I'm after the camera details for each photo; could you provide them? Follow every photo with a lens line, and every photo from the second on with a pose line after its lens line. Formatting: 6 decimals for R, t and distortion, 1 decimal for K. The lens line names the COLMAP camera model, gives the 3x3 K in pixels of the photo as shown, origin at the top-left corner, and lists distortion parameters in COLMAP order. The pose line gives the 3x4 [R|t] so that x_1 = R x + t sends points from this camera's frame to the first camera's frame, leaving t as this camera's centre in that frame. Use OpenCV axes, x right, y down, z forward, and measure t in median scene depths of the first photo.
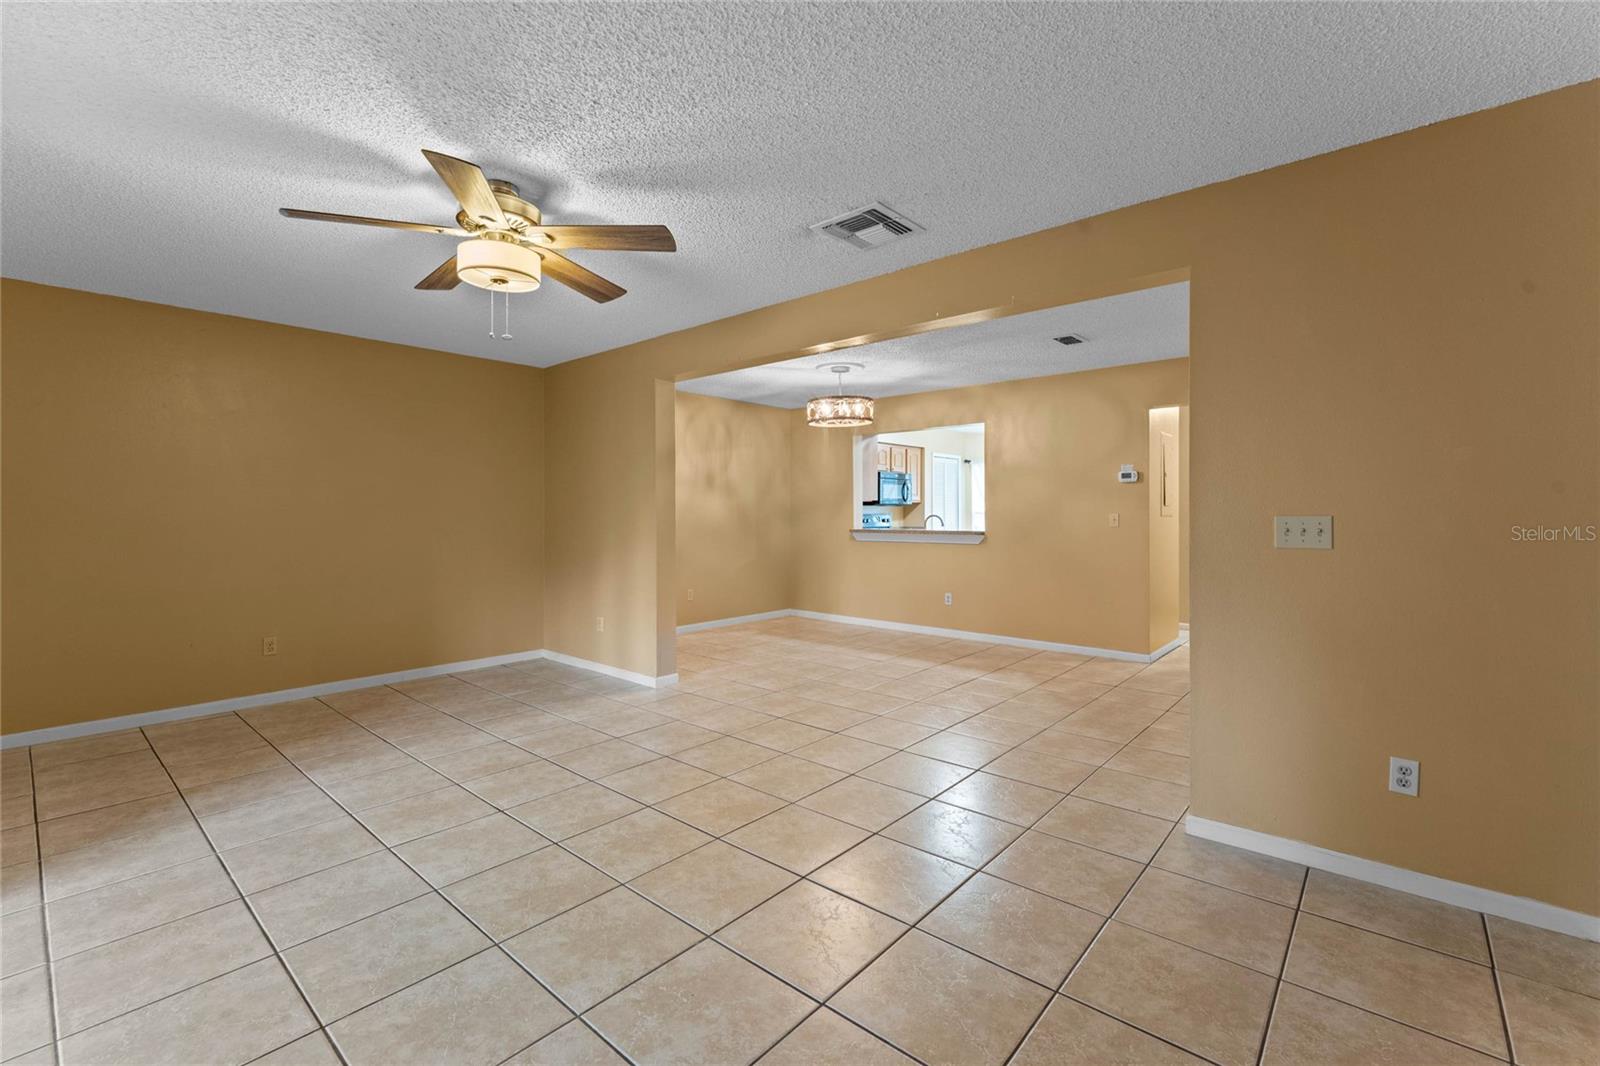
lens RADIAL K [[673.4, 0, 788.3], [0, 673.4, 529.5], [0, 0, 1]] dist [-0.003274, 0.001283]
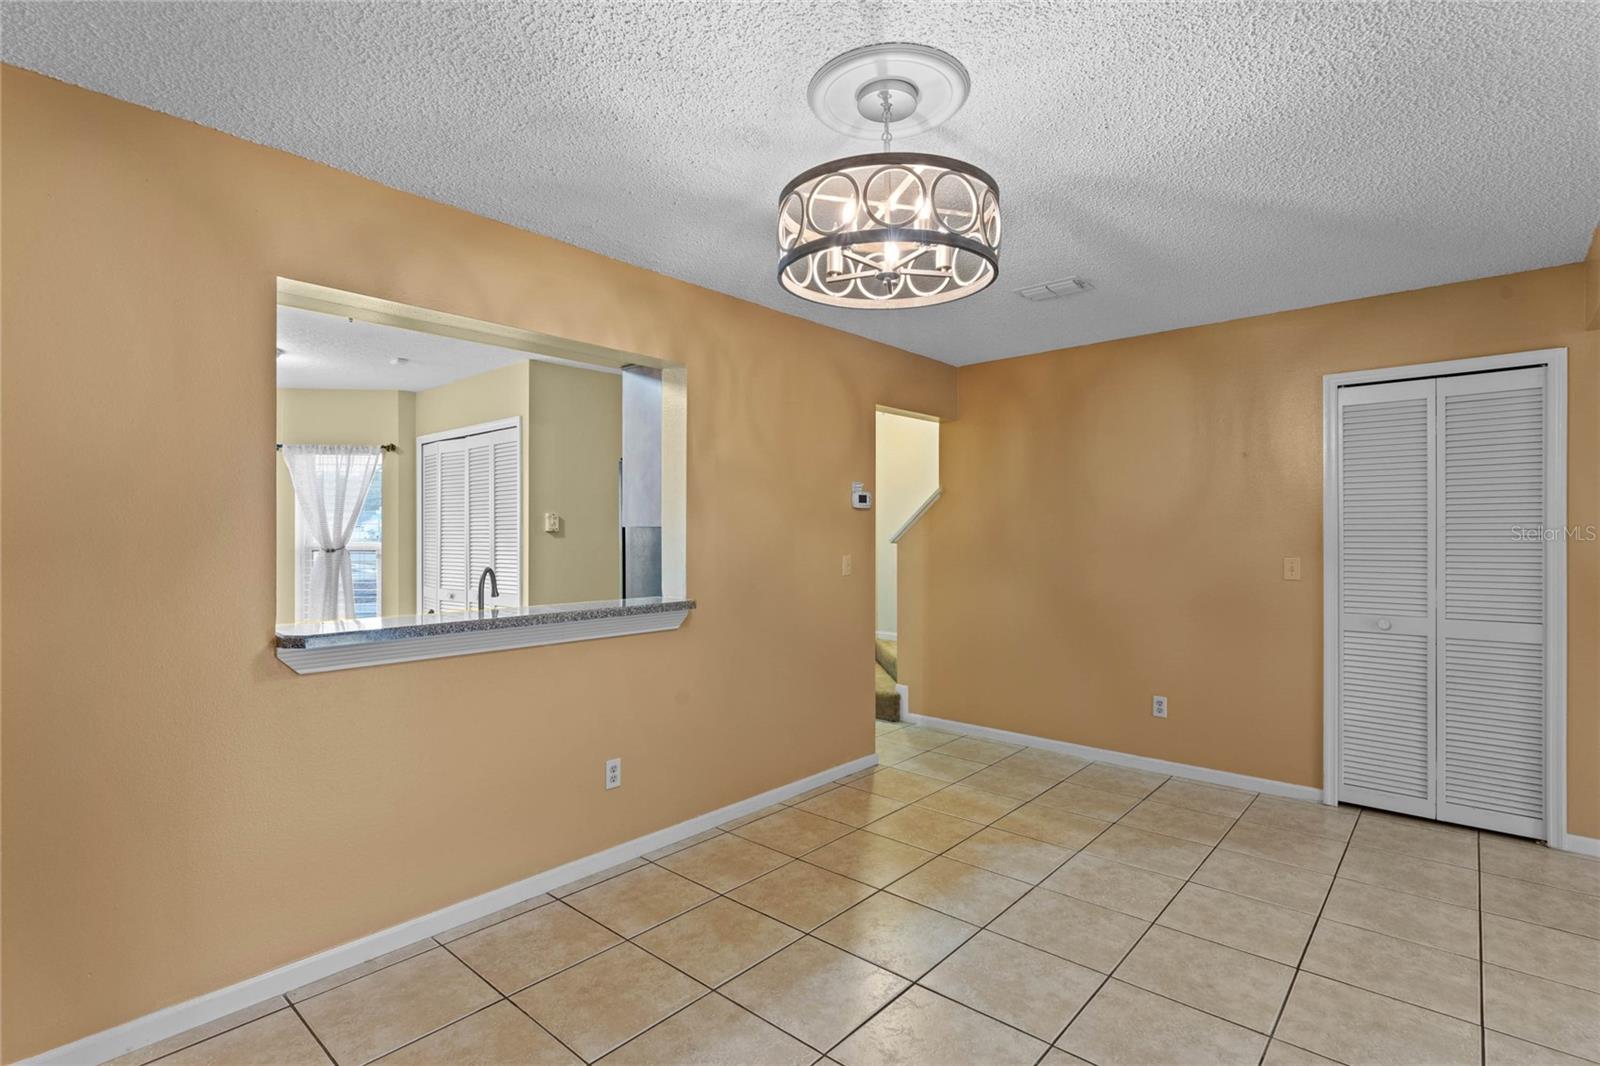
lens RADIAL K [[793.1, 0, 783.9], [0, 793.1, 517.1], [0, 0, 1]] dist [-0.005580, -0.000642]
pose [[0.007189, 0.025793, 0.999641, -0.553883], [0.028695, 0.999250, -0.025990, -0.080373], [-0.999562, 0.028871, 0.006443, 1.991736]]
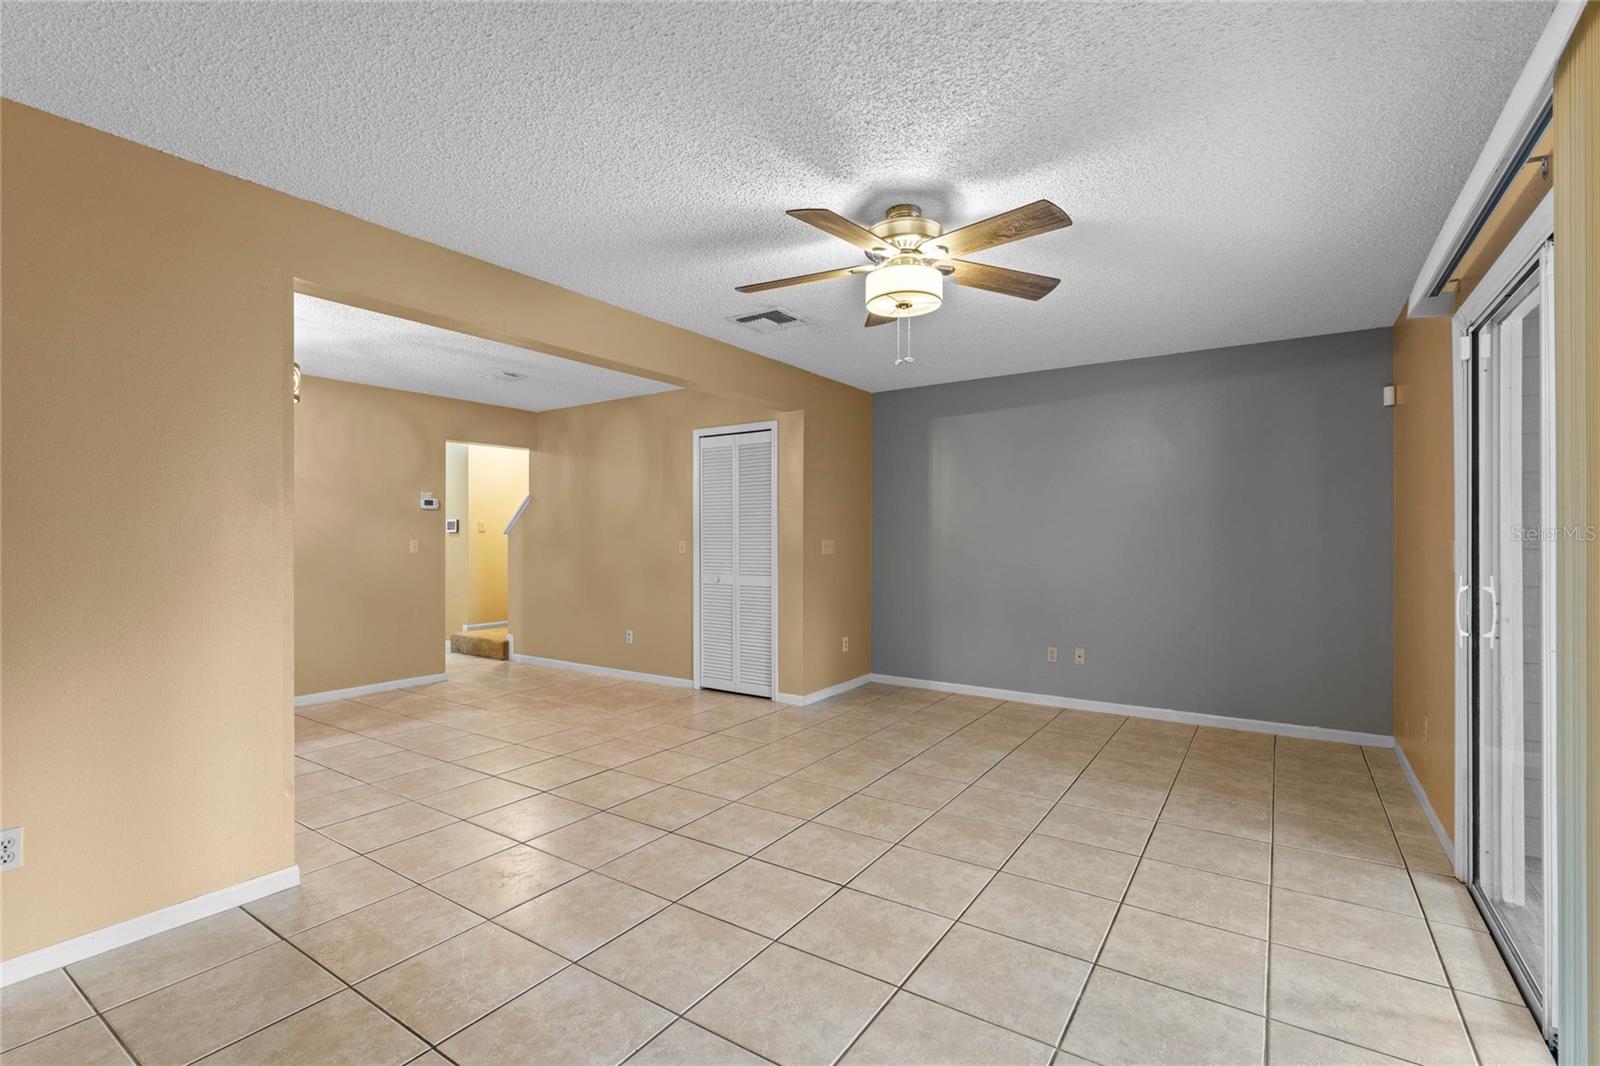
lens RADIAL K [[747.7, 0, 798.3], [0, 747.7, 540.1], [0, 0, 1]] dist [0.000711, 0.000181]
pose [[-0.138338, 0.000457, 0.990385, -1.290421], [0.027588, 0.999614, 0.003392, -0.021927], [-0.990001, 0.027792, -0.138297, 1.120071]]
